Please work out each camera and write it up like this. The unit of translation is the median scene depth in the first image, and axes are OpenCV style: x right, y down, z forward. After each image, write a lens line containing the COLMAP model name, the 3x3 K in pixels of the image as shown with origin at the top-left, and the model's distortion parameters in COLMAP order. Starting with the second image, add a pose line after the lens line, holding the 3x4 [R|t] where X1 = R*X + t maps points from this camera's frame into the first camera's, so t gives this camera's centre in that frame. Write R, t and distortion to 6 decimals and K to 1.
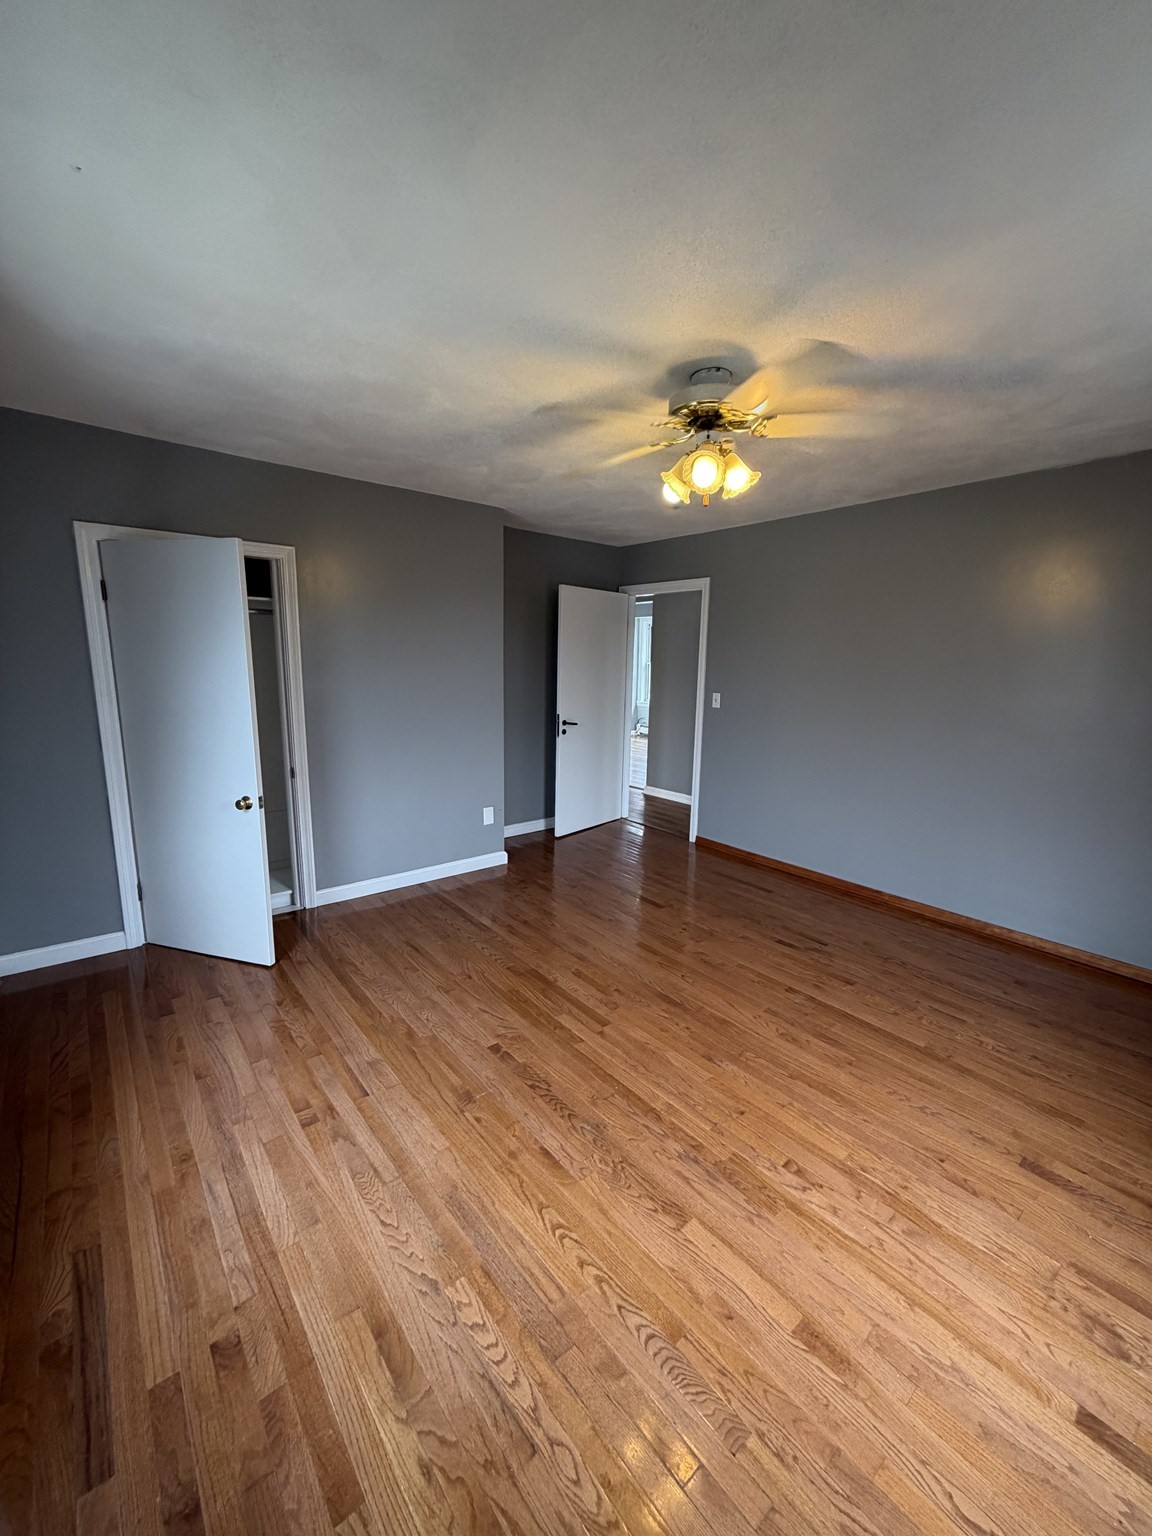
lens RADIAL K [[610.3, 0, 577.6], [0, 610.3, 767.9], [0, 0, 1]] dist [0.000092, 0.000268]
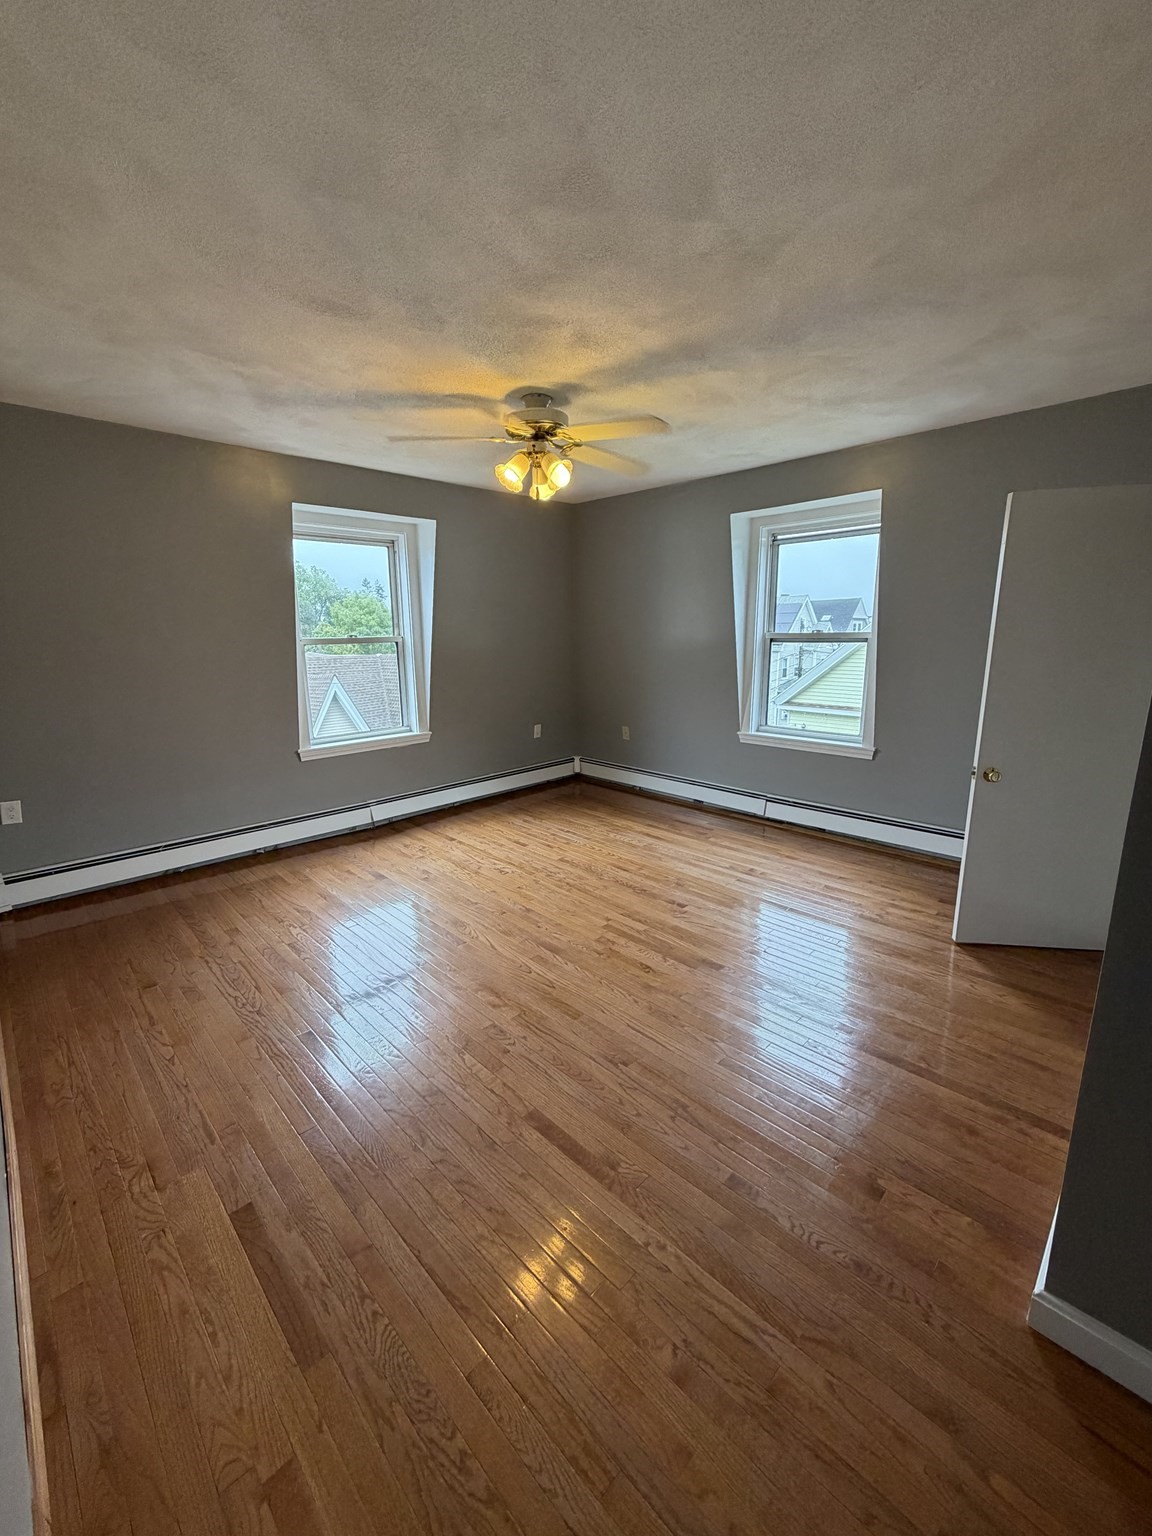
lens RADIAL K [[610.3, 0, 577.6], [0, 610.3, 767.9], [0, 0, 1]] dist [0.000092, 0.000268]
pose [[-0.995602, 0.015695, -0.092357, 0.243432], [-0.021854, 0.919758, 0.391878, -0.398997], [0.091097, 0.392173, -0.915370, 2.312179]]
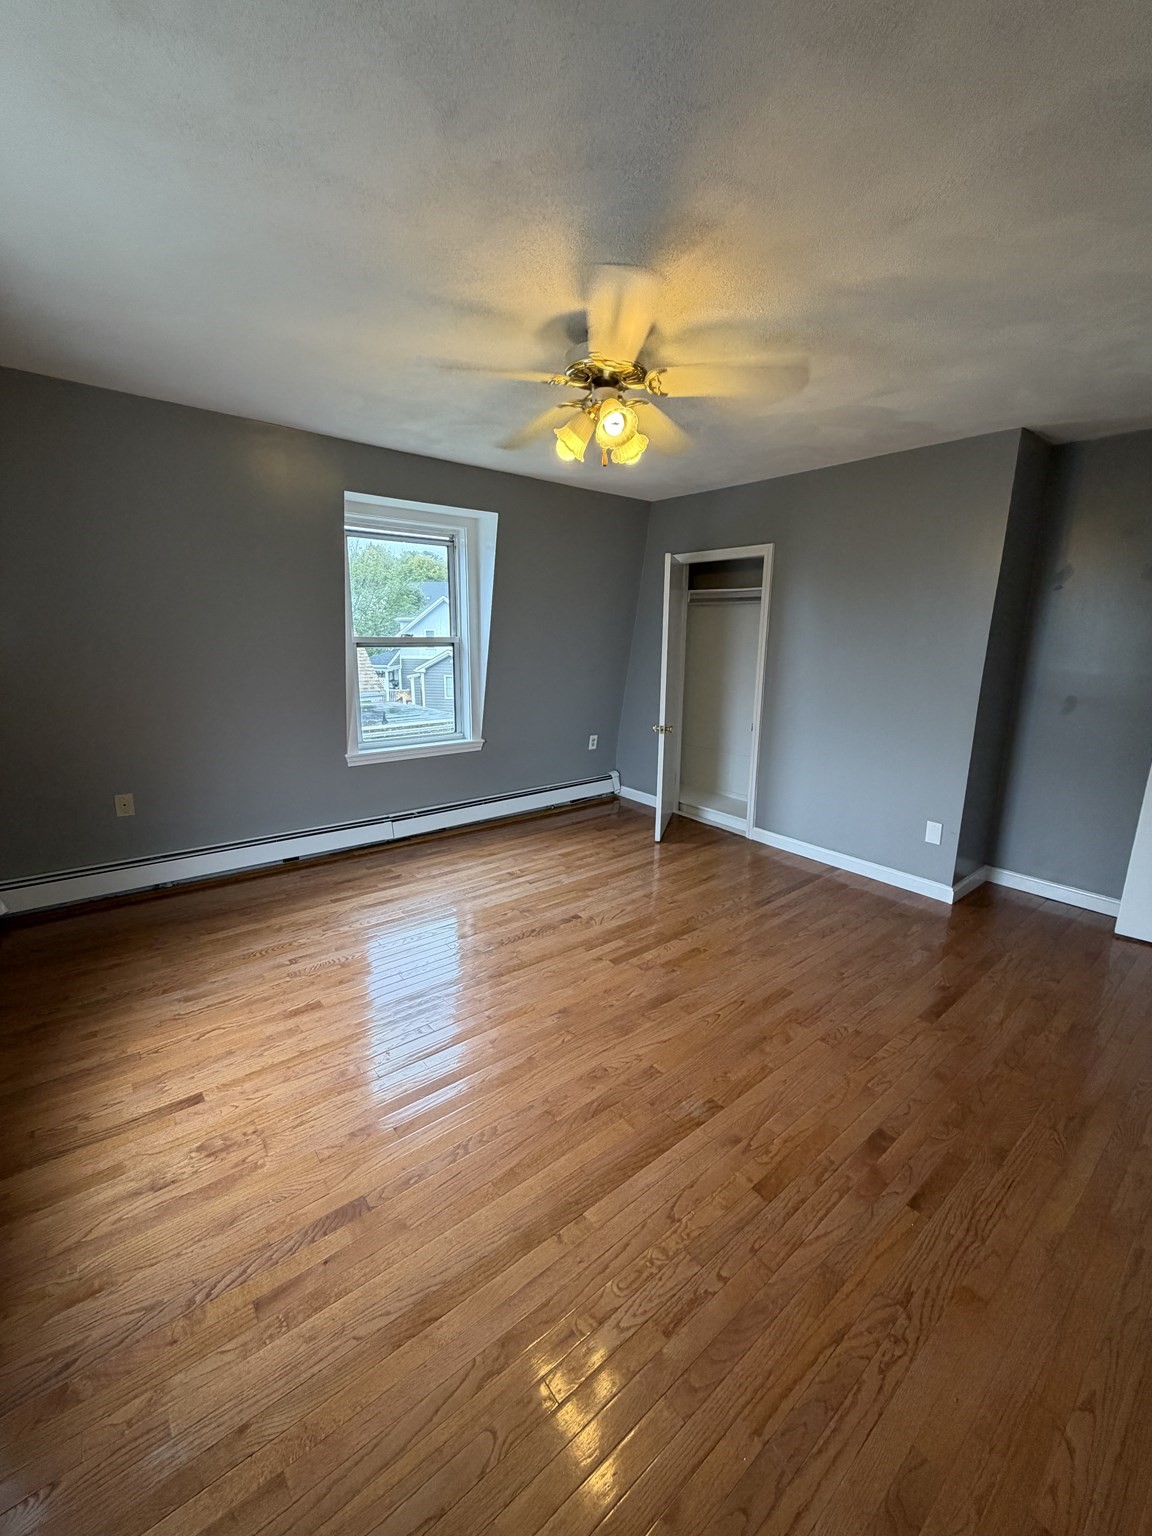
lens RADIAL K [[610.3, 0, 577.6], [0, 610.3, 767.9], [0, 0, 1]] dist [0.000092, 0.000268]
pose [[-0.008888, 0.200854, -0.979581, 1.225425], [-0.195102, 0.960444, 0.198701, -0.139998], [0.980743, 0.192884, 0.030650, 0.976568]]
